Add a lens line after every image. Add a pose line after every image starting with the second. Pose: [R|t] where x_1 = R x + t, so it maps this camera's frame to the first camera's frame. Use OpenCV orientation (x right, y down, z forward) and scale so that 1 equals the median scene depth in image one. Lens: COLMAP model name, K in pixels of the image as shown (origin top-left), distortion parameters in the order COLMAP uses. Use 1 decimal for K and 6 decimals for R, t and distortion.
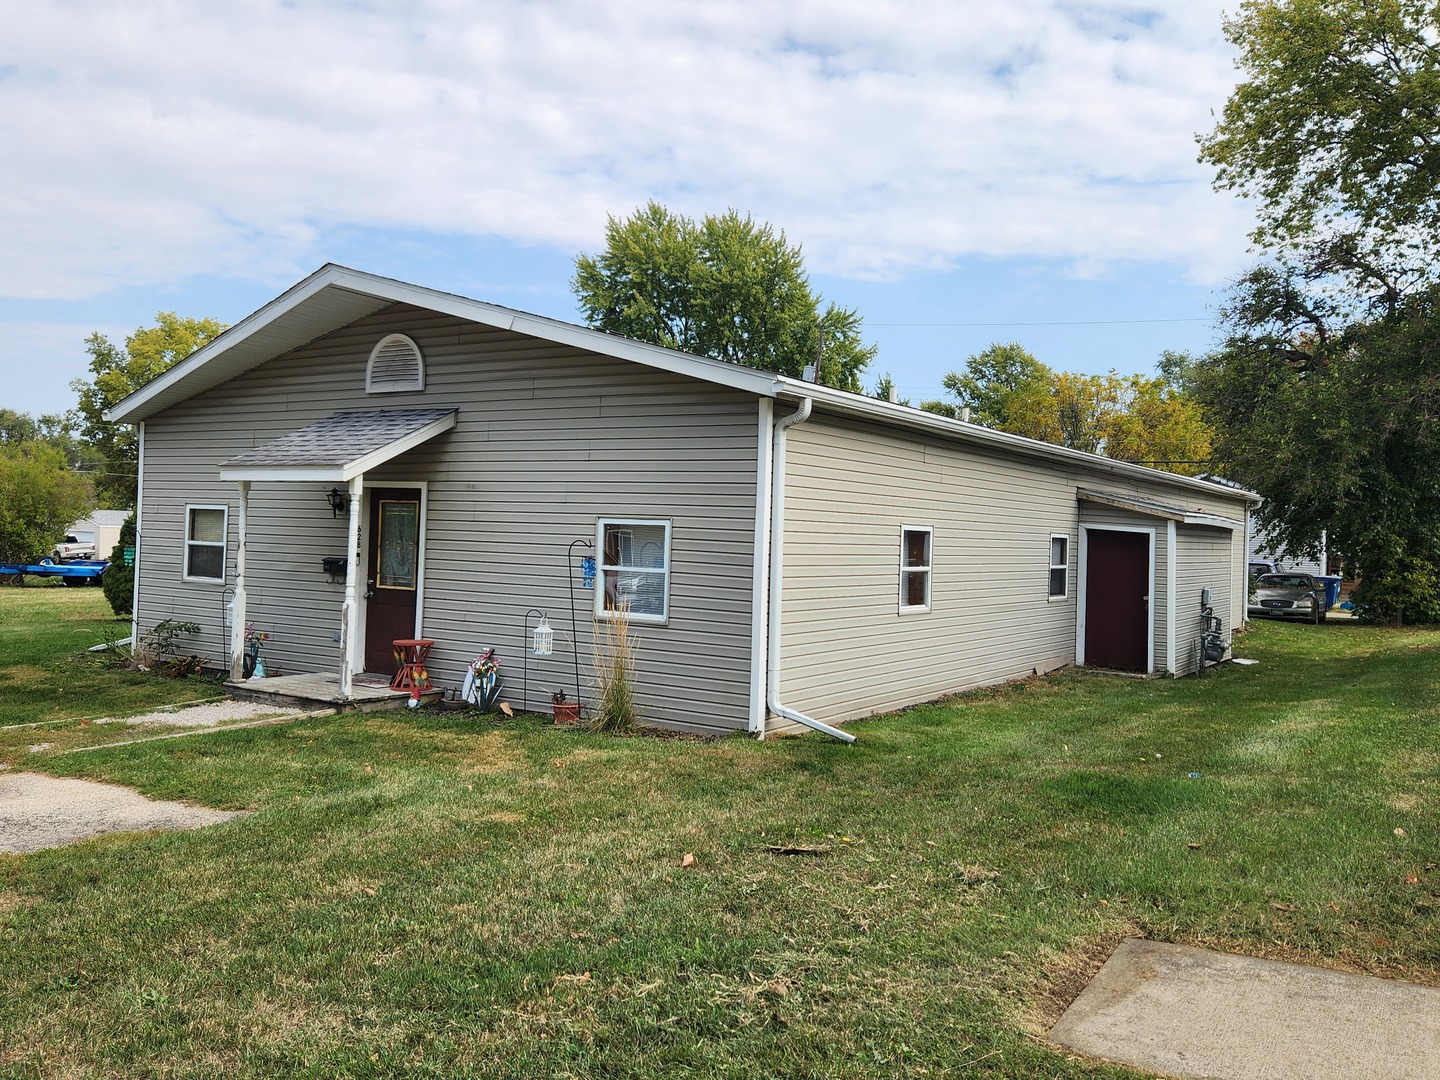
lens RADIAL K [[1200.6, 0, 730.5], [0, 1200.6, 534.0], [0, 0, 1]] dist [0.058381, -0.005445]
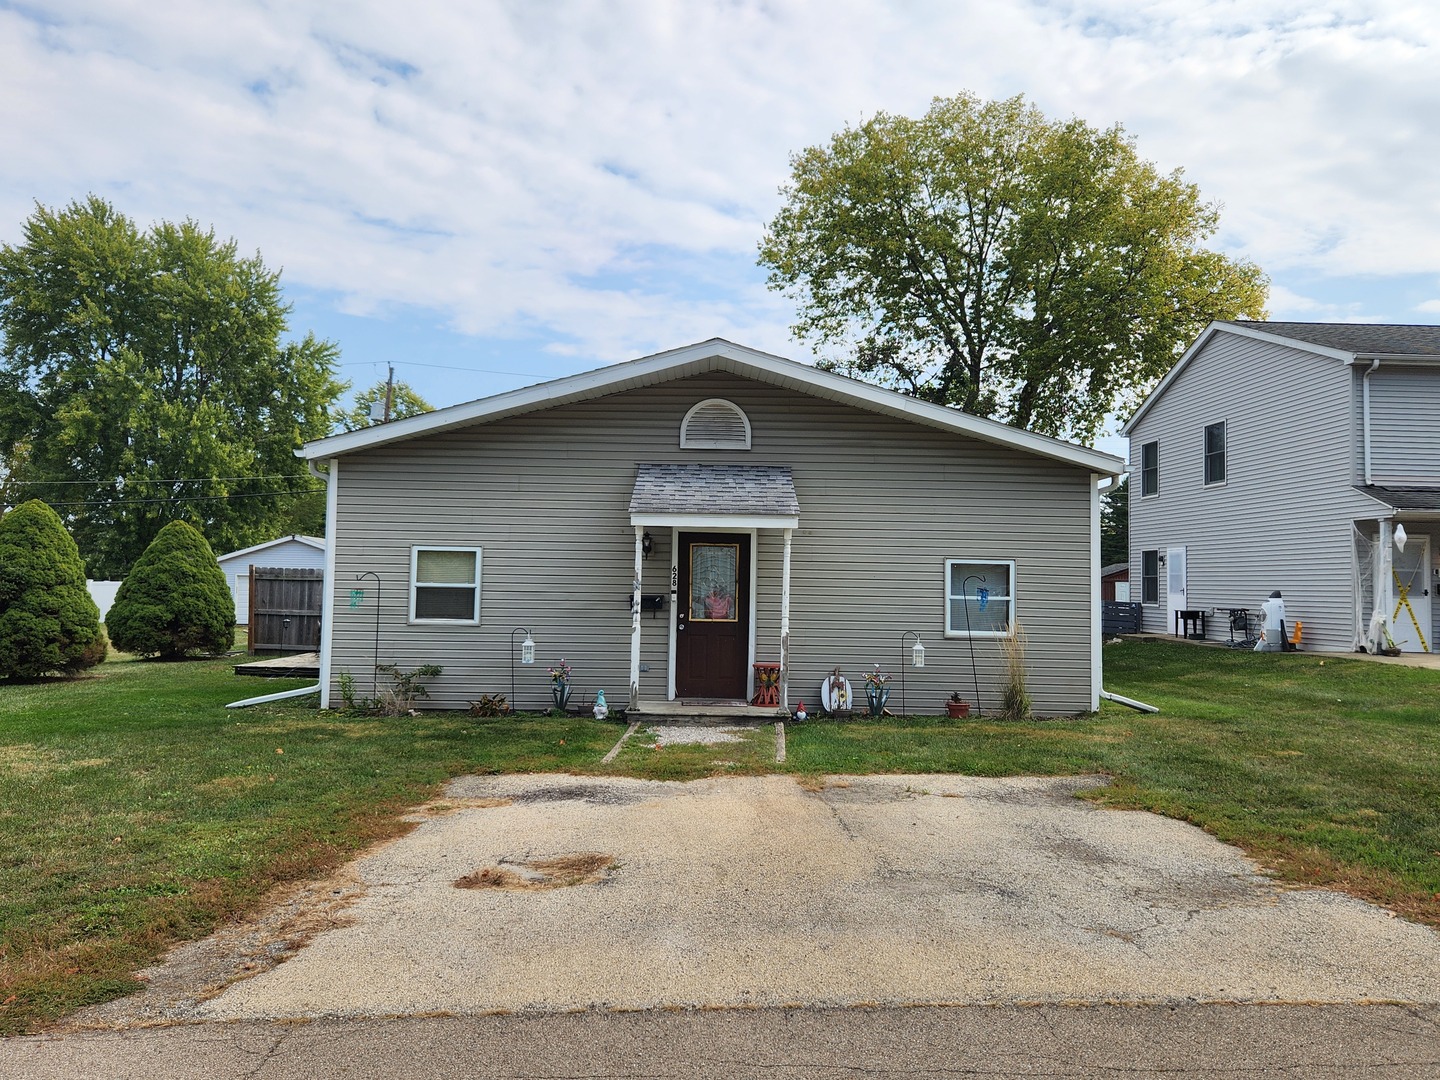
lens RADIAL K [[1200.6, 0, 730.5], [0, 1200.6, 534.0], [0, 0, 1]] dist [0.058381, -0.005445]
pose [[0.833693, 0.007800, 0.552174, -0.830758], [0.008505, 0.999600, -0.026962, -0.005863], [-0.552163, 0.027174, 0.833293, 0.041612]]
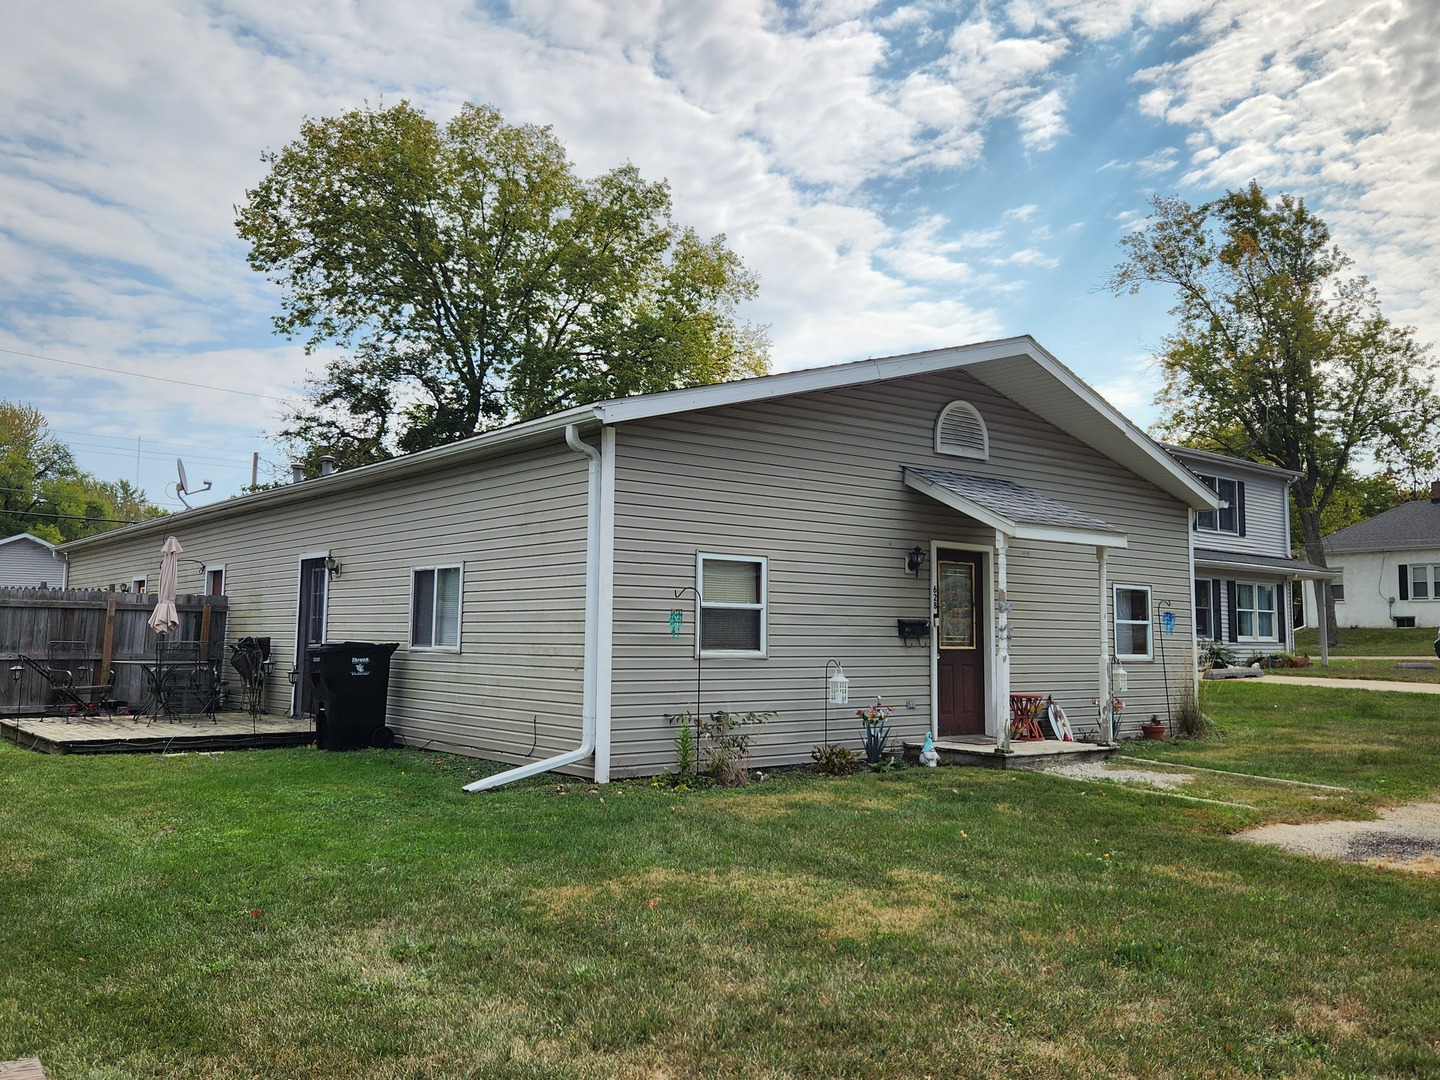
lens RADIAL K [[1200.6, 0, 730.5], [0, 1200.6, 534.0], [0, 0, 1]] dist [0.058381, -0.005445]
pose [[0.305196, 0.054251, 0.950743, -1.218196], [0.000169, 0.998373, -0.057024, 0.006202], [-0.952290, 0.017564, 0.304690, 0.813587]]
